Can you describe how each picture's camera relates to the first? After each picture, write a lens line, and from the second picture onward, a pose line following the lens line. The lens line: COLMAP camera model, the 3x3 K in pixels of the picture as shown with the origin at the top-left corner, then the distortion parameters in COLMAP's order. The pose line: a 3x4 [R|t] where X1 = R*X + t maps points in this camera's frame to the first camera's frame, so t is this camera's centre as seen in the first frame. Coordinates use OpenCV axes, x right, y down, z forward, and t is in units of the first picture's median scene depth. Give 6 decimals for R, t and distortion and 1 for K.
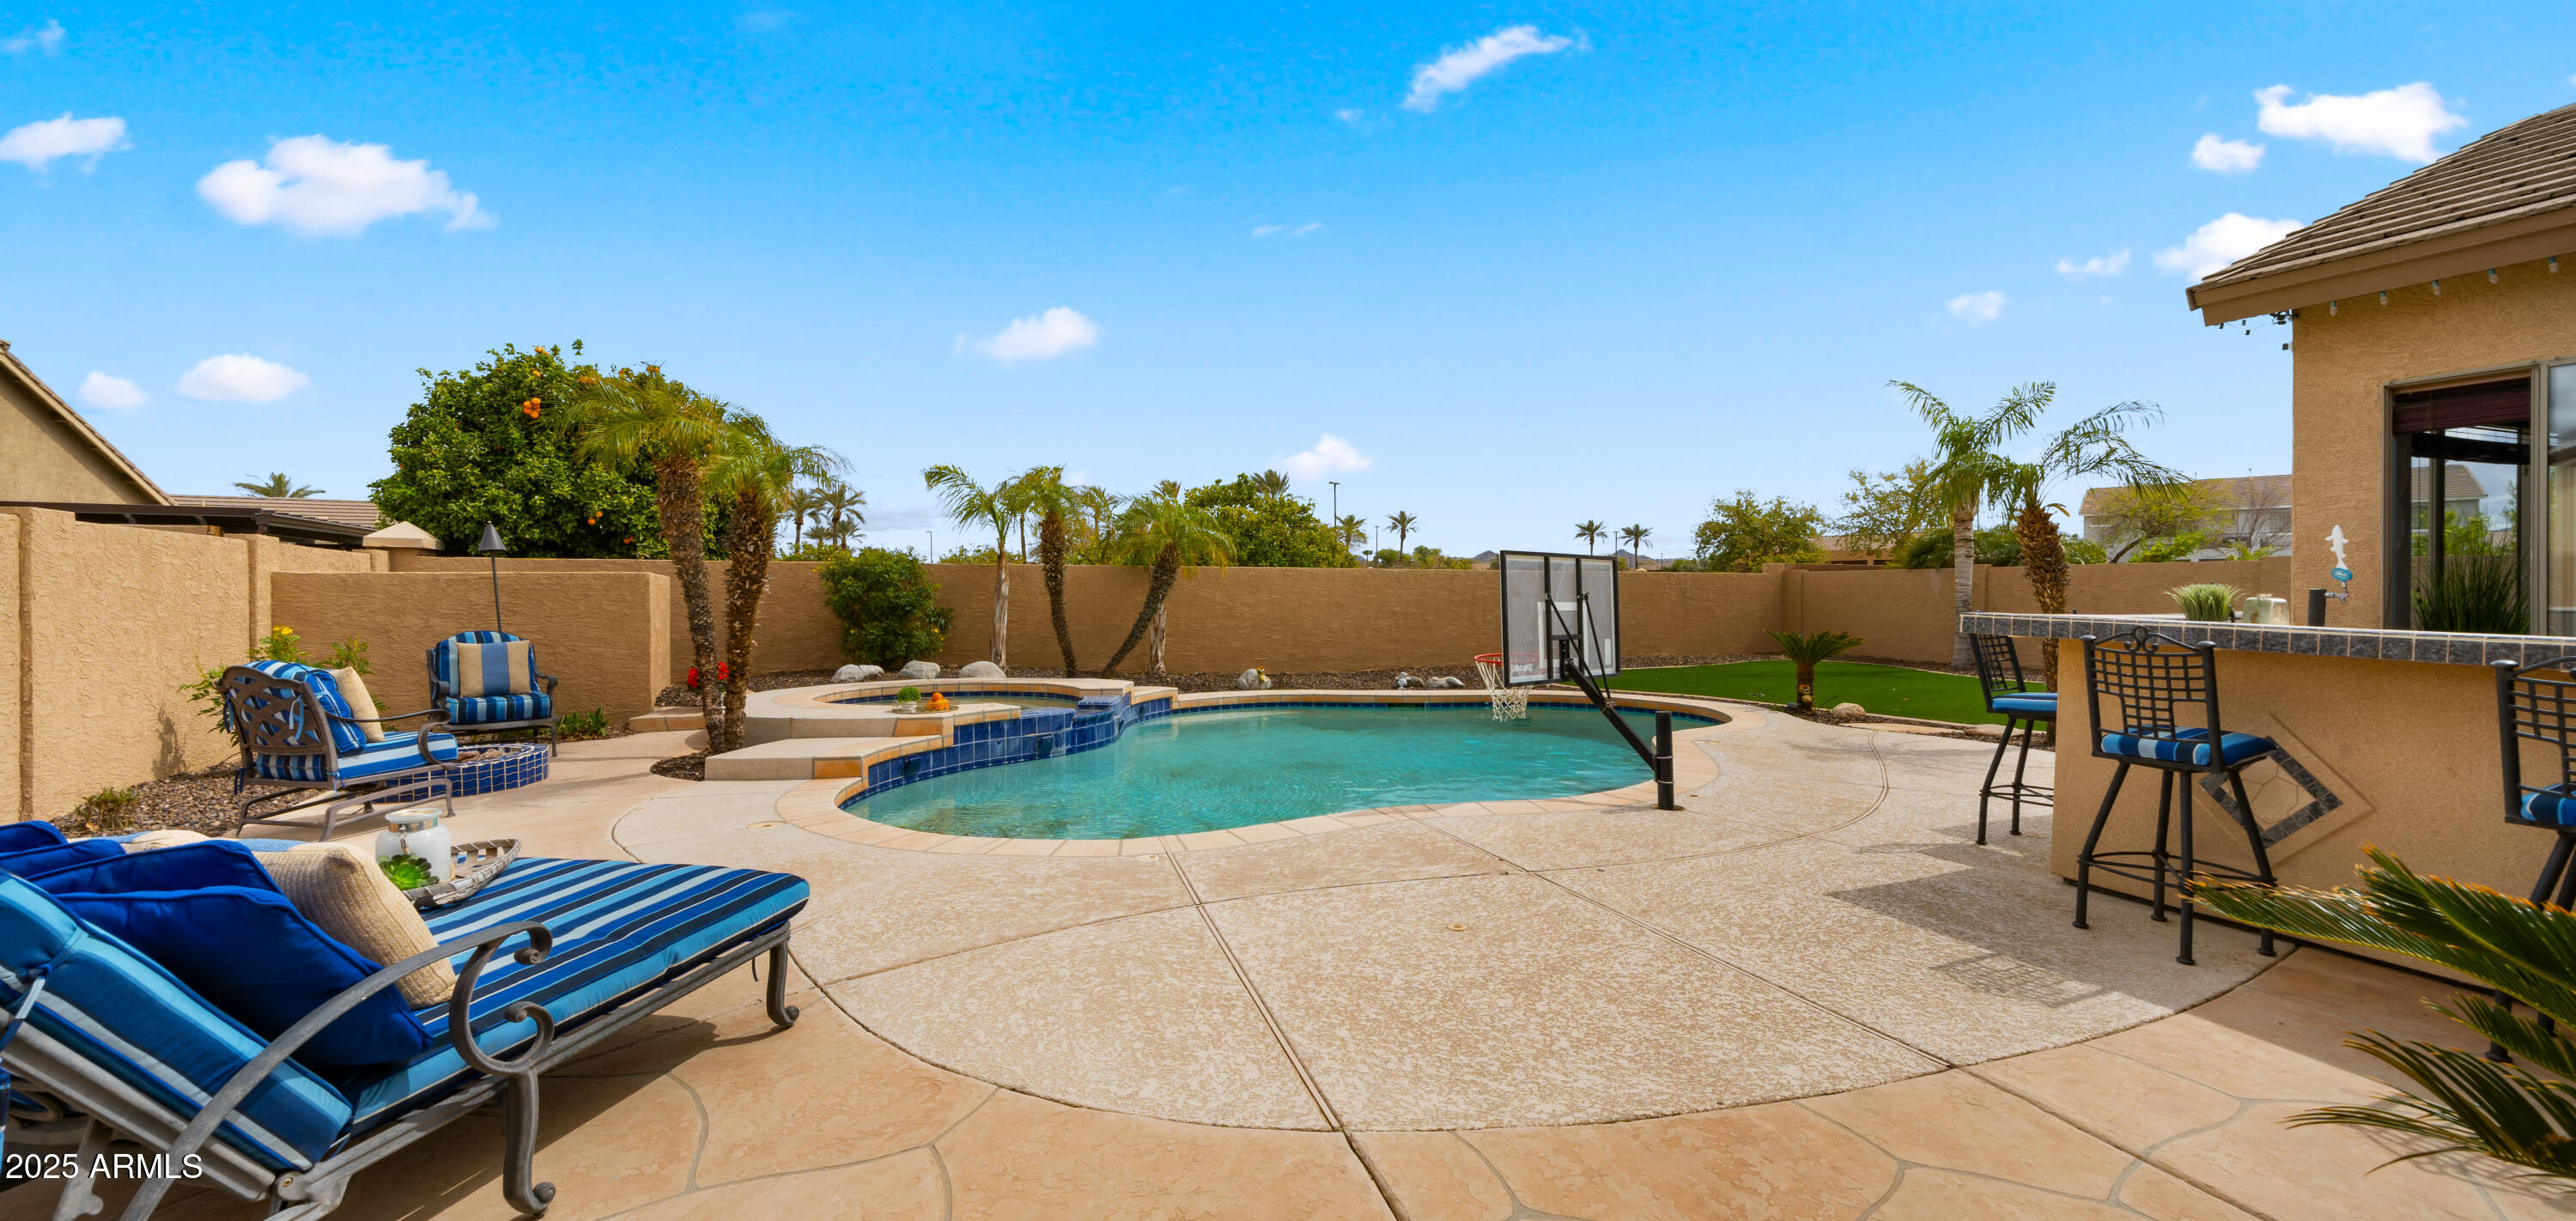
lens RADIAL K [[1015.3, 0, 1288.0], [0, 1015.3, 610.5], [0, 0, 1]] dist [-0.001134, -0.000139]
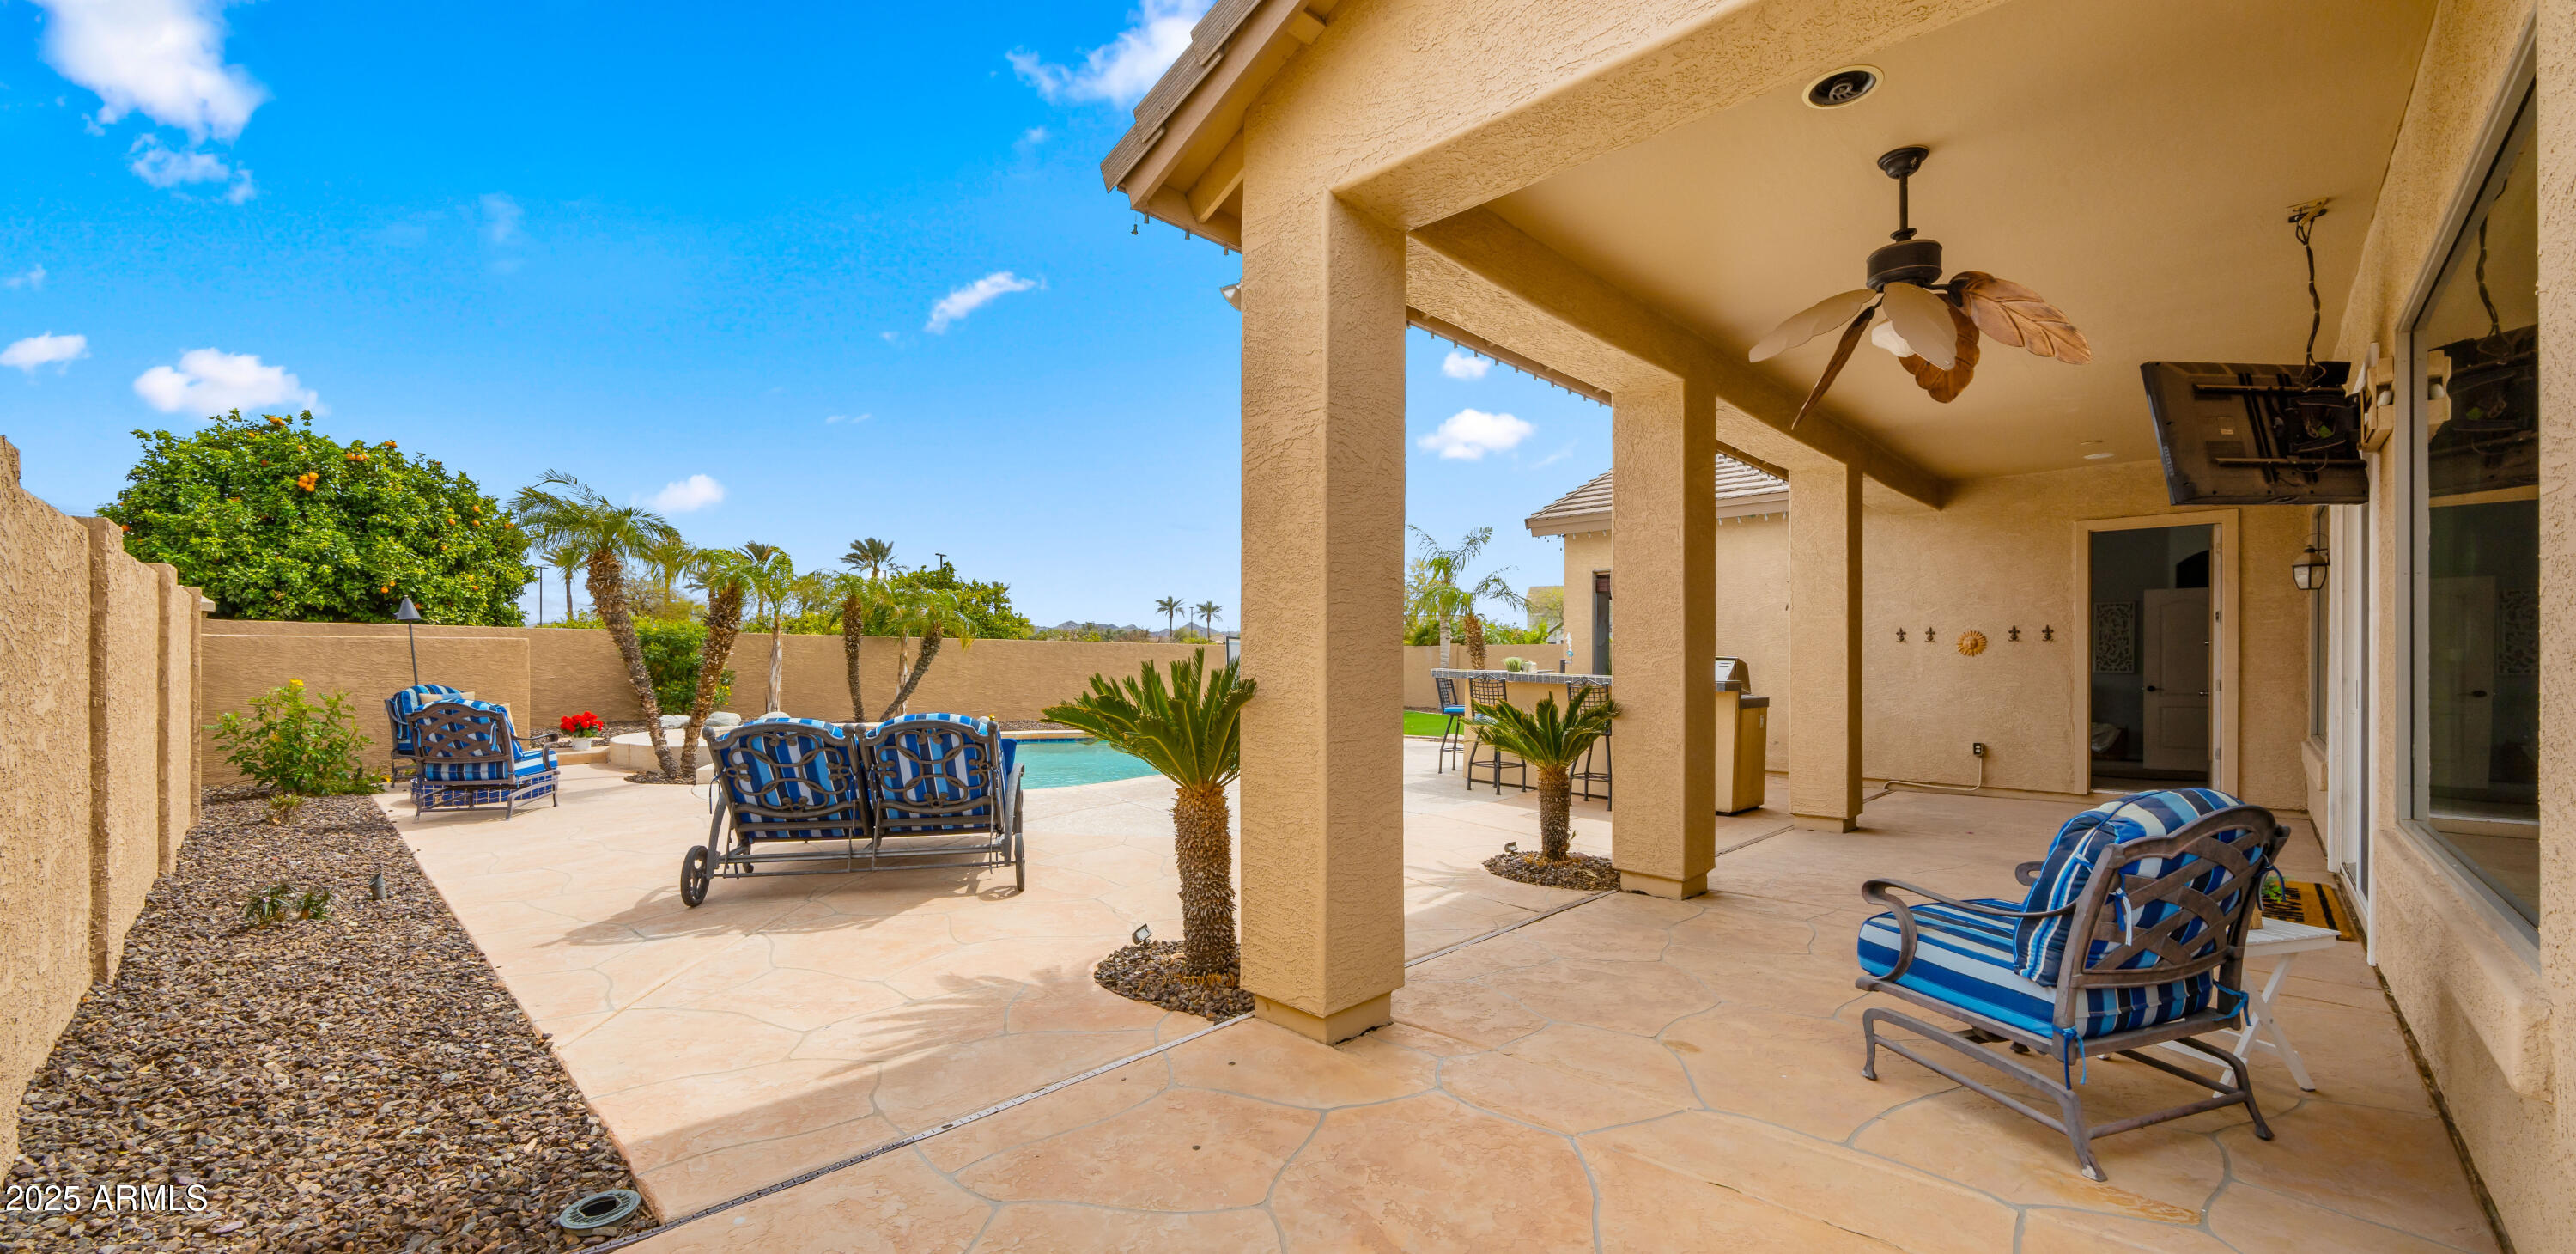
lens RADIAL K [[964.2, 0, 1284.9], [0, 964.2, 666.9], [0, 0, 1]] dist [-0.000006, -0.000003]
pose [[0.915569, 0.003459, 0.402146, -0.212726], [0.001280, 0.999933, -0.011515, 0.009265], [-0.402159, 0.011057, 0.915503, -0.355970]]
